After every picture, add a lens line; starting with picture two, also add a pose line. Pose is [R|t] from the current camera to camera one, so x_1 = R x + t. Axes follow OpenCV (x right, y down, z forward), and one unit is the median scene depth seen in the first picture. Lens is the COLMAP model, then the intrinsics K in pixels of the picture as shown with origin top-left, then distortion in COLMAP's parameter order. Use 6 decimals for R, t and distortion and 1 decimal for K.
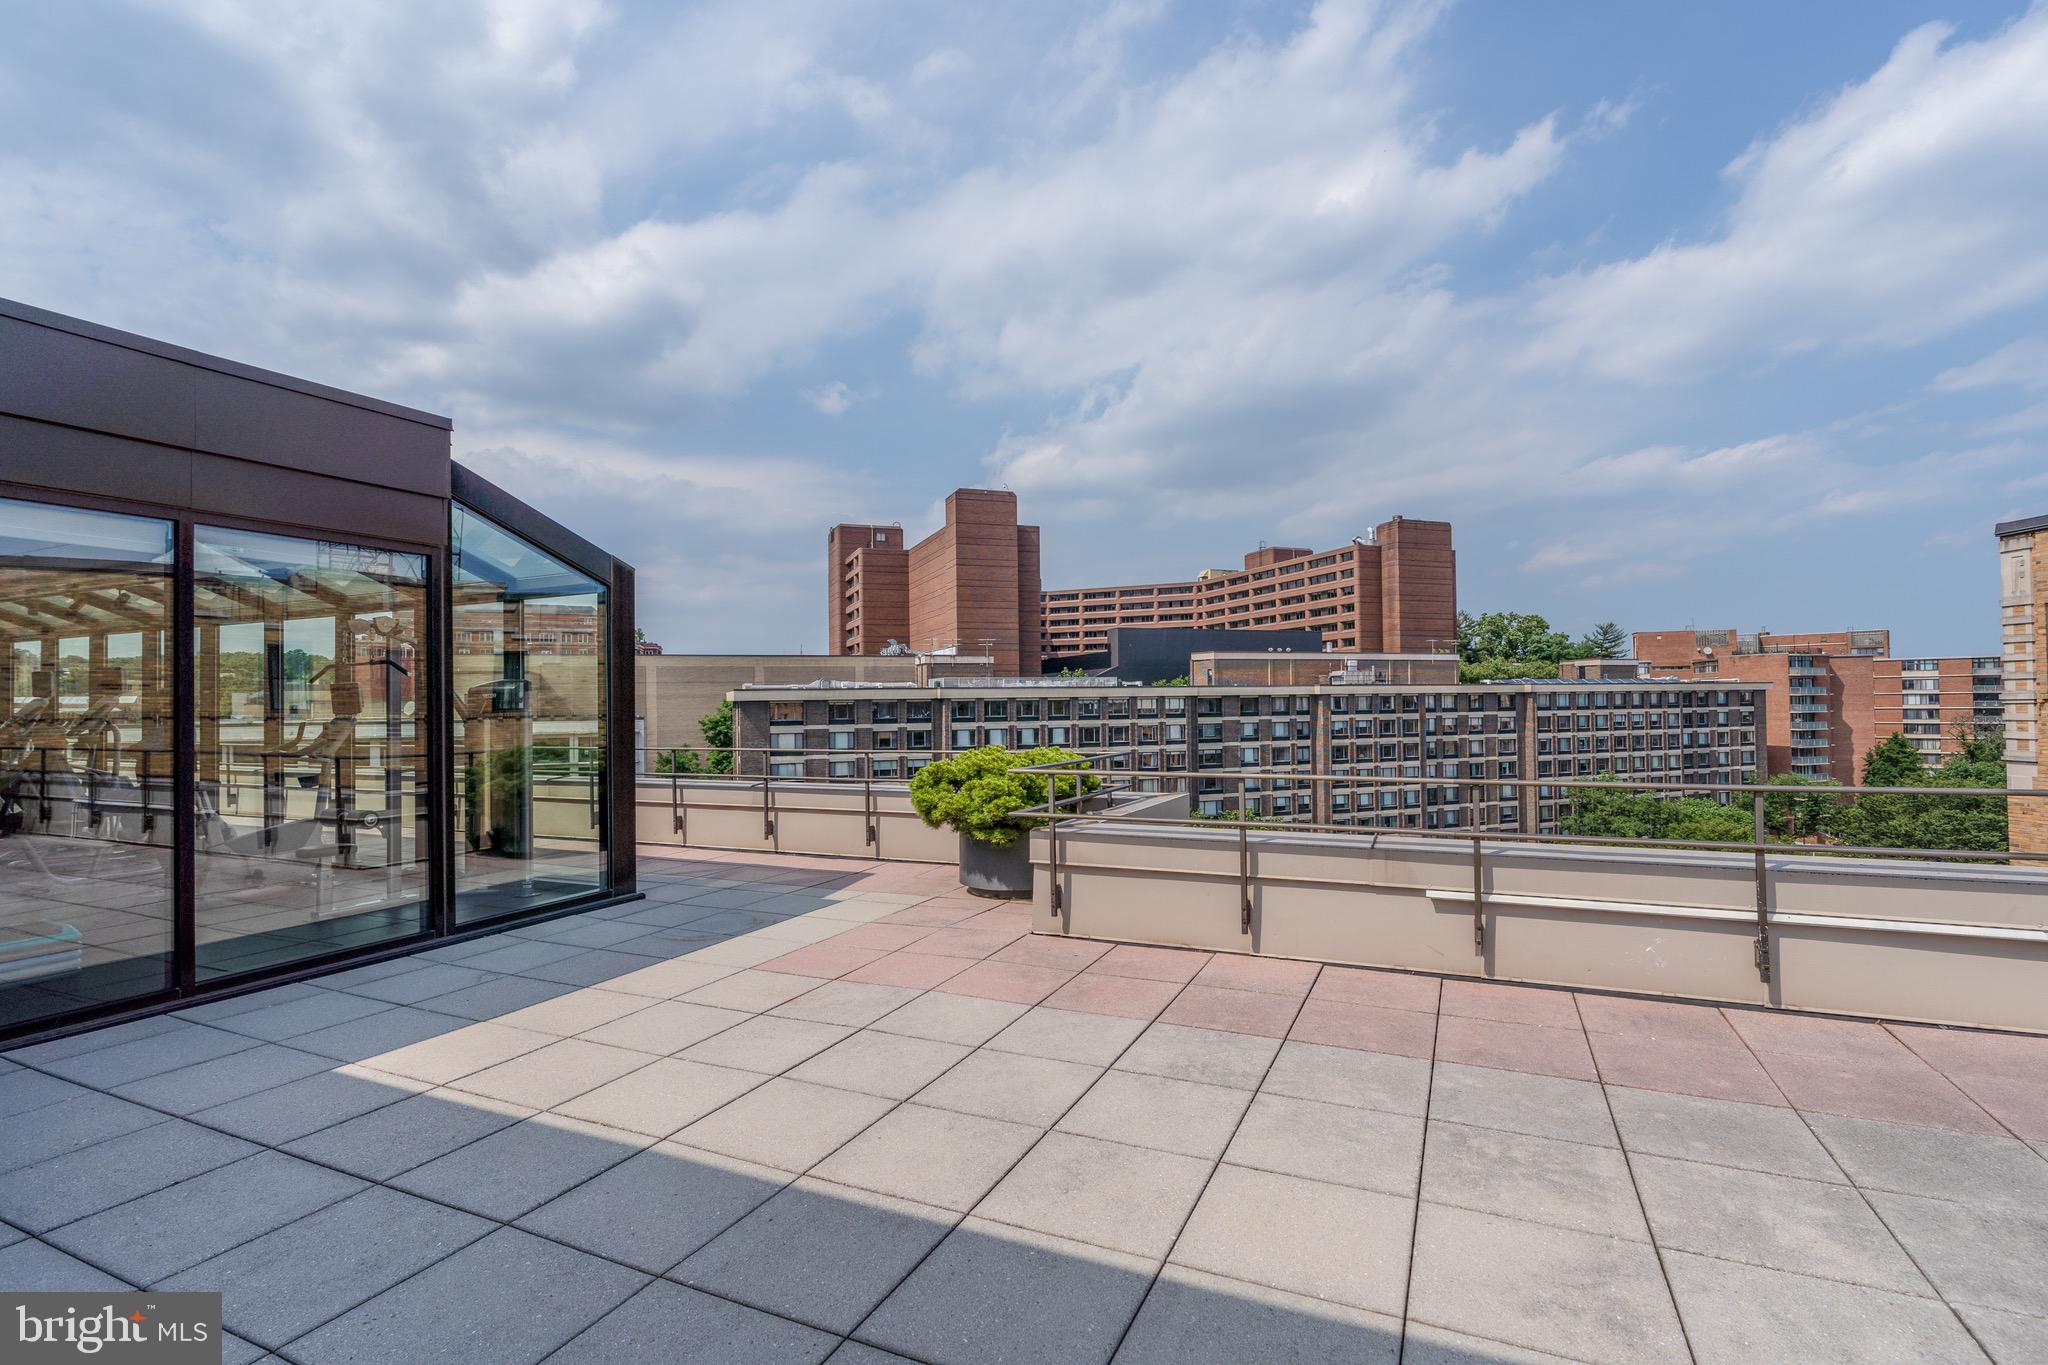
lens RADIAL K [[959.3, 0, 1036.5], [0, 959.3, 684.8], [0, 0, 1]] dist [-0.002106, 0.000942]
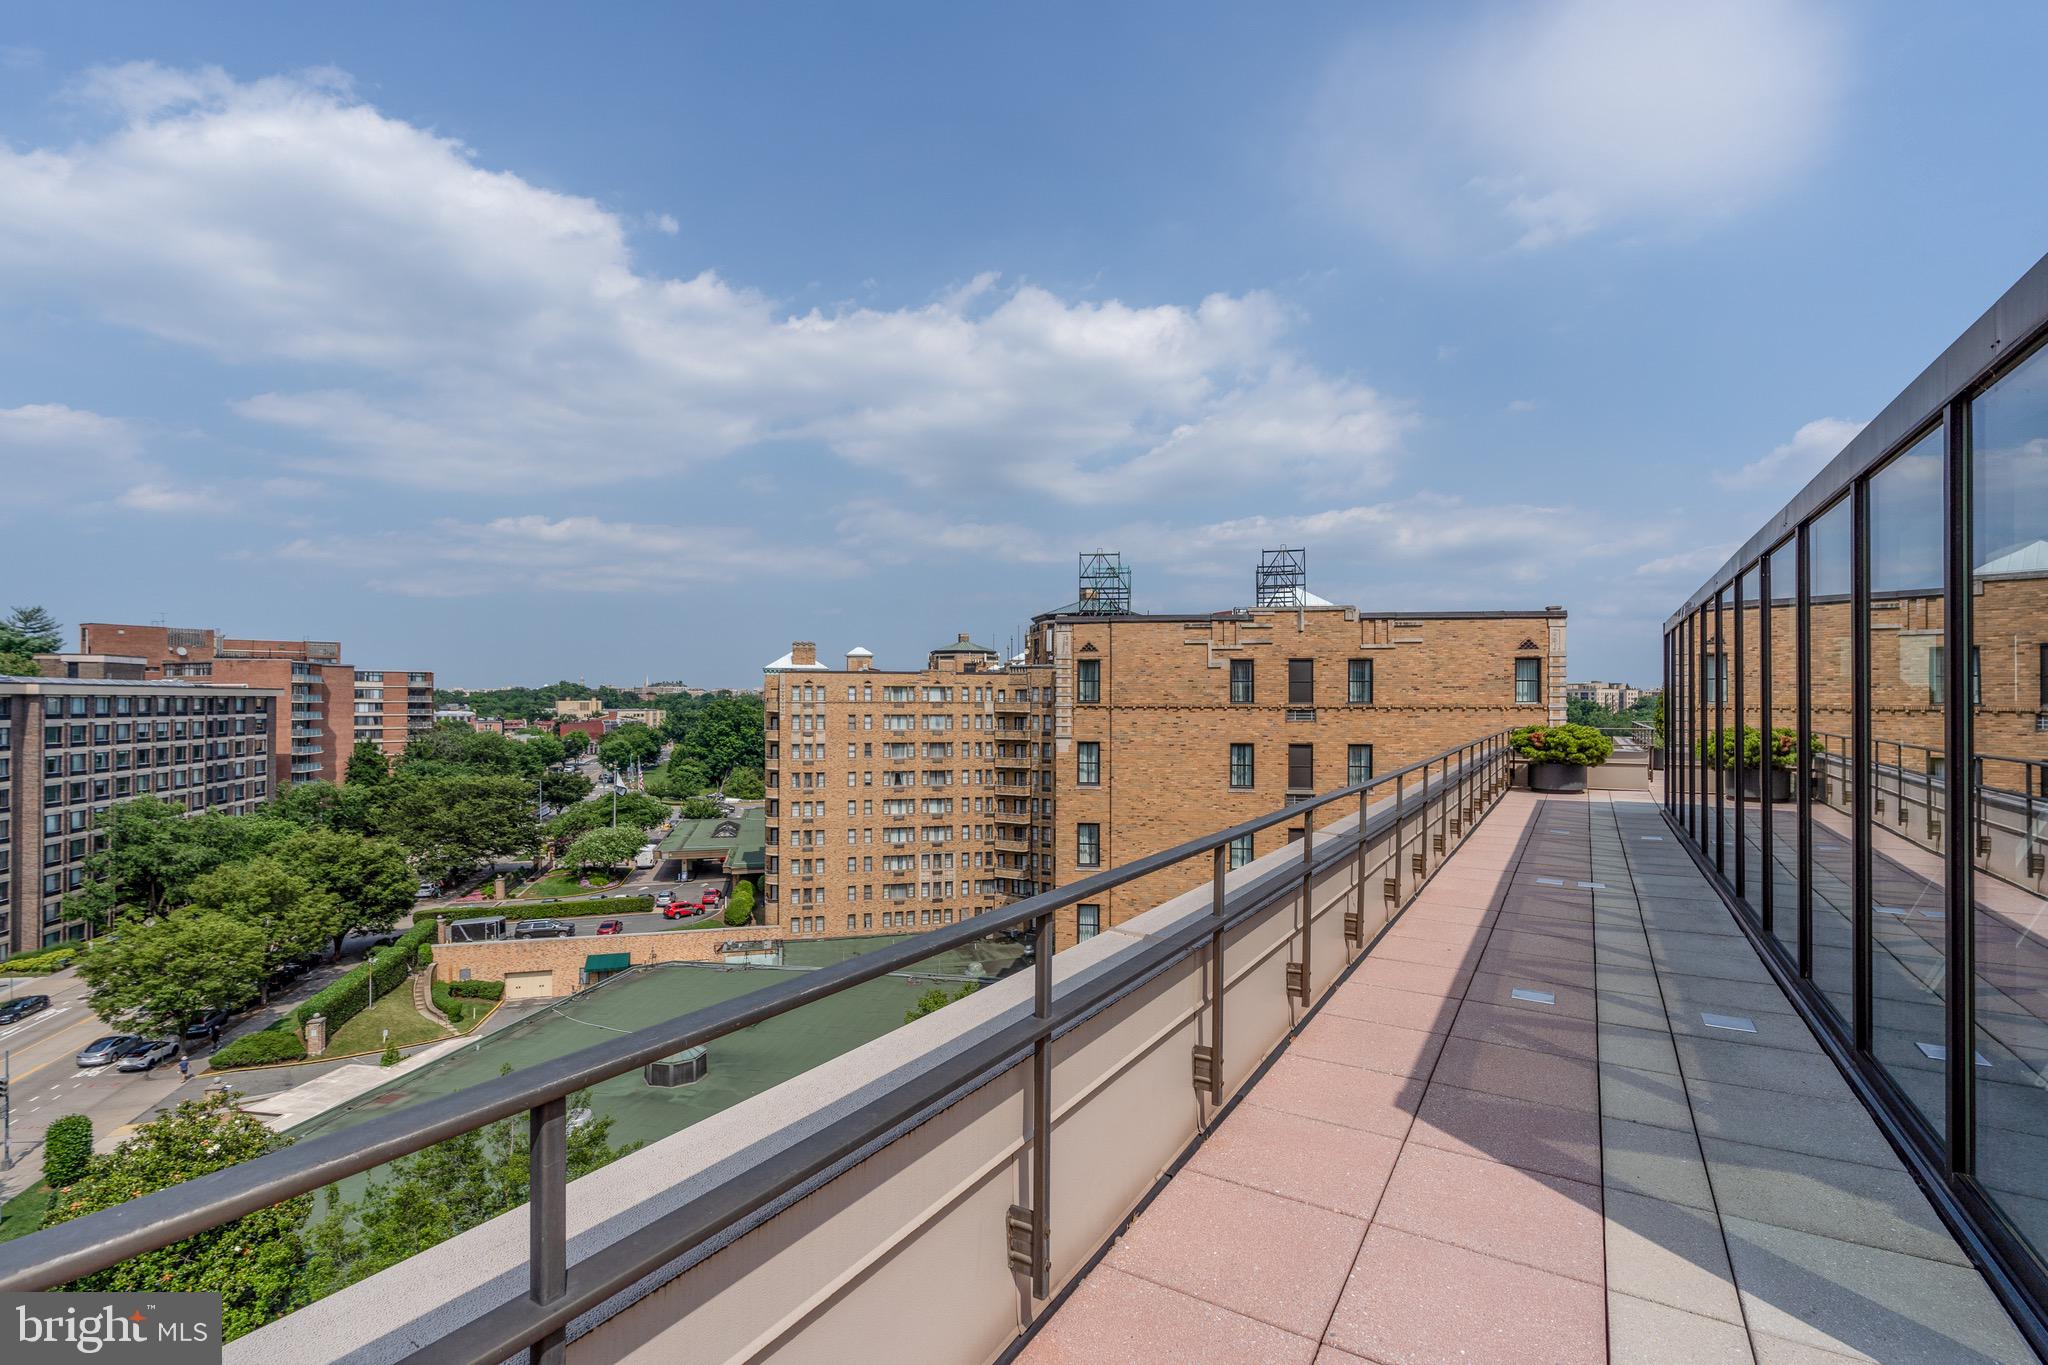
lens RADIAL K [[959.3, 0, 1068.8], [0, 959.3, 698.2], [0, 0, 1]] dist [-0.002106, 0.000942]
pose [[0.065673, 0.015807, 0.997716, -0.164256], [-0.020719, 0.999681, -0.014475, 0.004630], [-0.997626, -0.019721, 0.065979, 0.146633]]
